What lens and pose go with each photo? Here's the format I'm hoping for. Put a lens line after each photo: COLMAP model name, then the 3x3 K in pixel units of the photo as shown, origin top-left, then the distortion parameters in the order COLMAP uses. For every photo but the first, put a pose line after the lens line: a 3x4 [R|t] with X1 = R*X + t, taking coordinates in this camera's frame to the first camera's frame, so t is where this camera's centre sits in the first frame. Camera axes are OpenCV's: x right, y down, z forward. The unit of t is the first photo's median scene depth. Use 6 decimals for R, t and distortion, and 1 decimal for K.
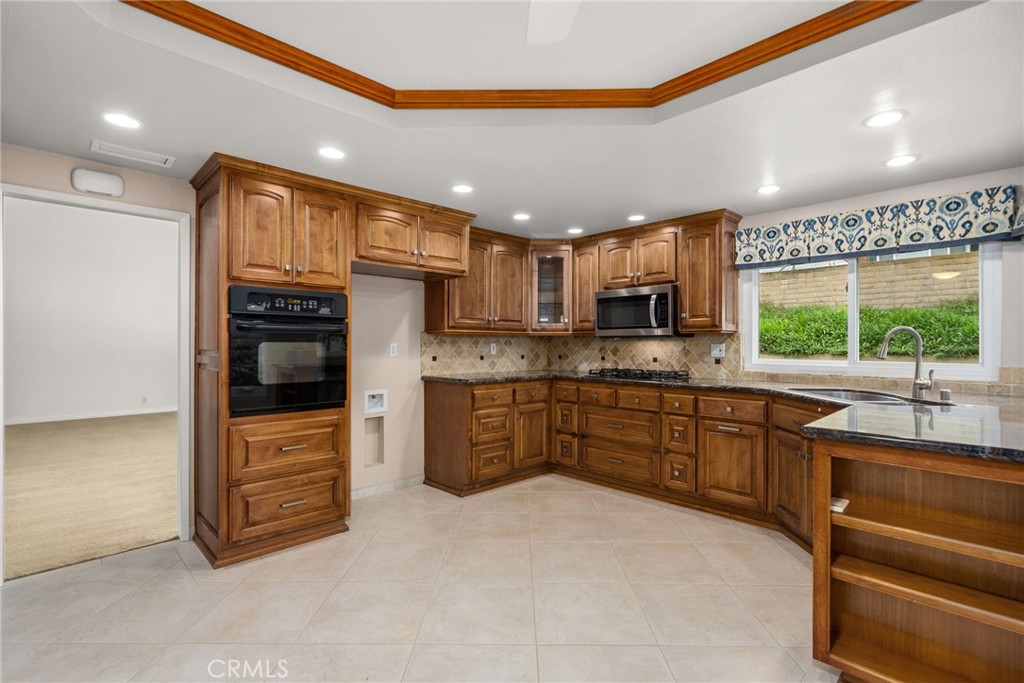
lens RADIAL K [[471.6, 0, 514.3], [0, 471.6, 344.3], [0, 0, 1]] dist [0.001033, 0.000313]
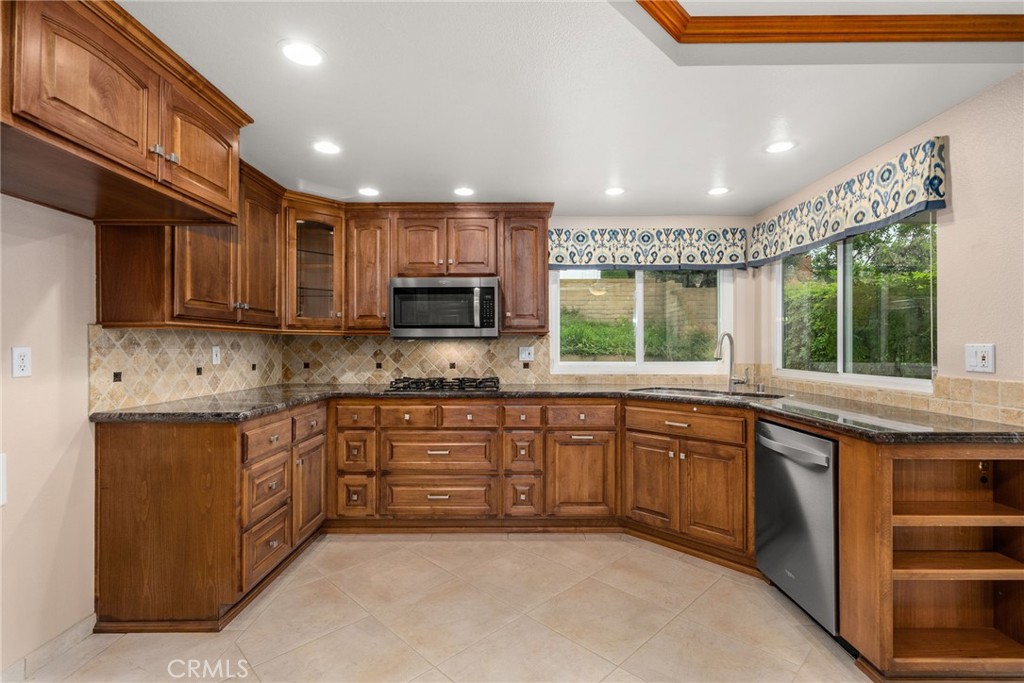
lens RADIAL K [[471.6, 0, 517.3], [0, 471.6, 344.1], [0, 0, 1]] dist [0.001033, 0.000313]
pose [[0.700133, 0.001830, 0.714010, -0.285179], [0.002604, 0.999984, -0.005116, -0.001556], [-0.714008, 0.005442, 0.700117, 0.412087]]
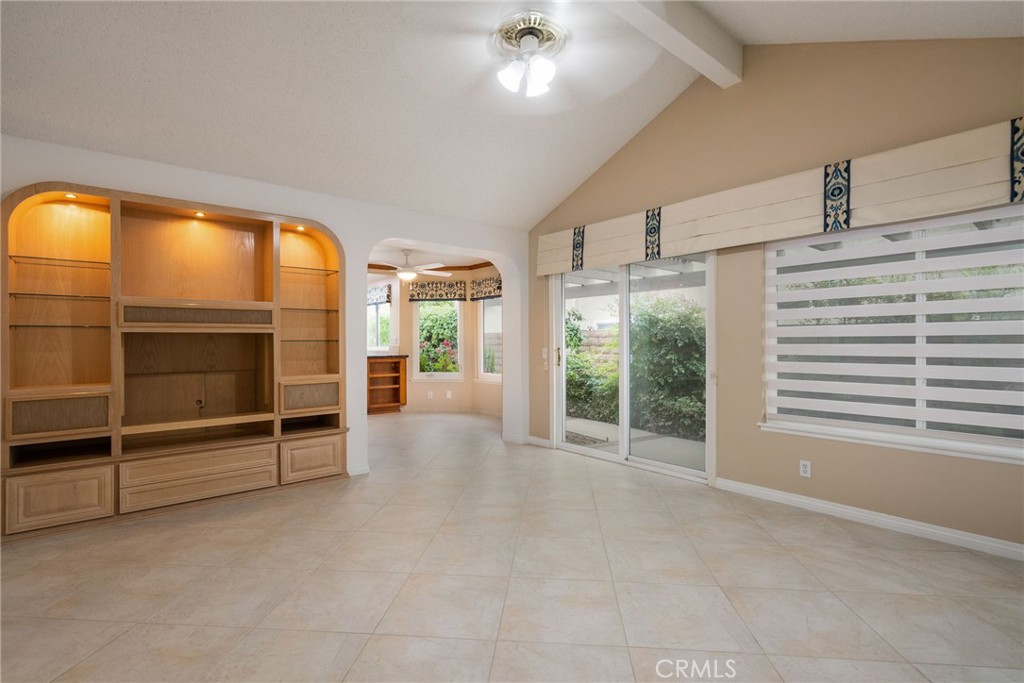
lens RADIAL K [[471.6, 0, 514.4], [0, 471.6, 342.8], [0, 0, 1]] dist [0.001033, 0.000313]
pose [[0.076749, -0.004757, 0.997039, -1.784552], [0.003605, 0.999983, 0.004493, 0.017244], [-0.997044, 0.003249, 0.076765, -0.352438]]
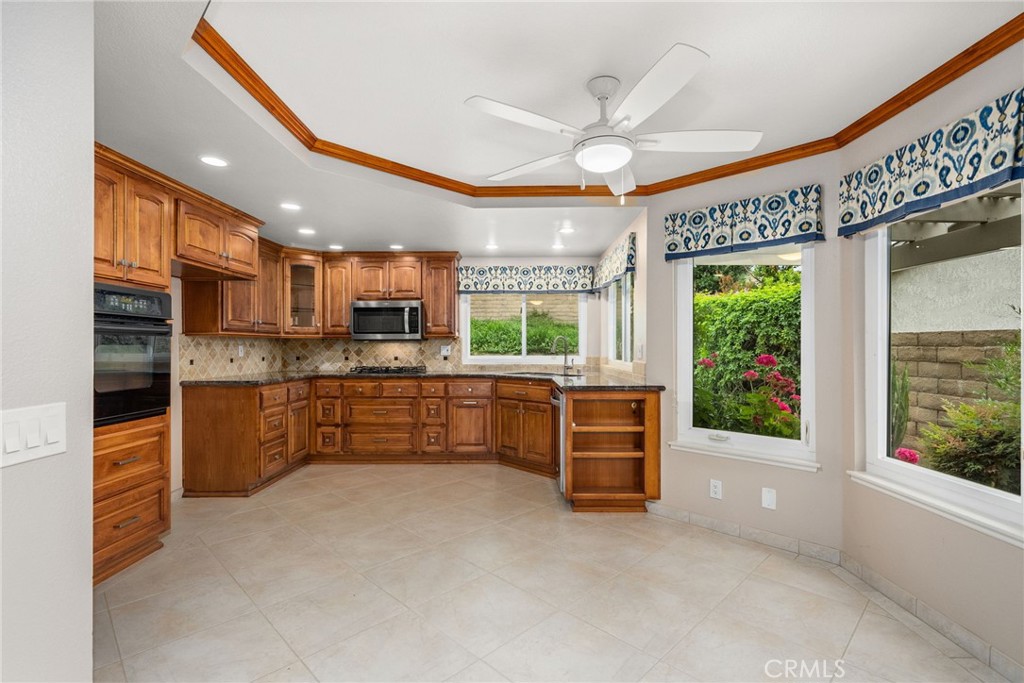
lens RADIAL K [[471.6, 0, 513.4], [0, 471.6, 345.9], [0, 0, 1]] dist [0.001033, 0.000313]
pose [[0.704284, -0.003111, 0.709912, -0.473766], [0.003450, 0.999994, 0.000960, -0.000735], [-0.709910, 0.001773, 0.704290, -0.135526]]
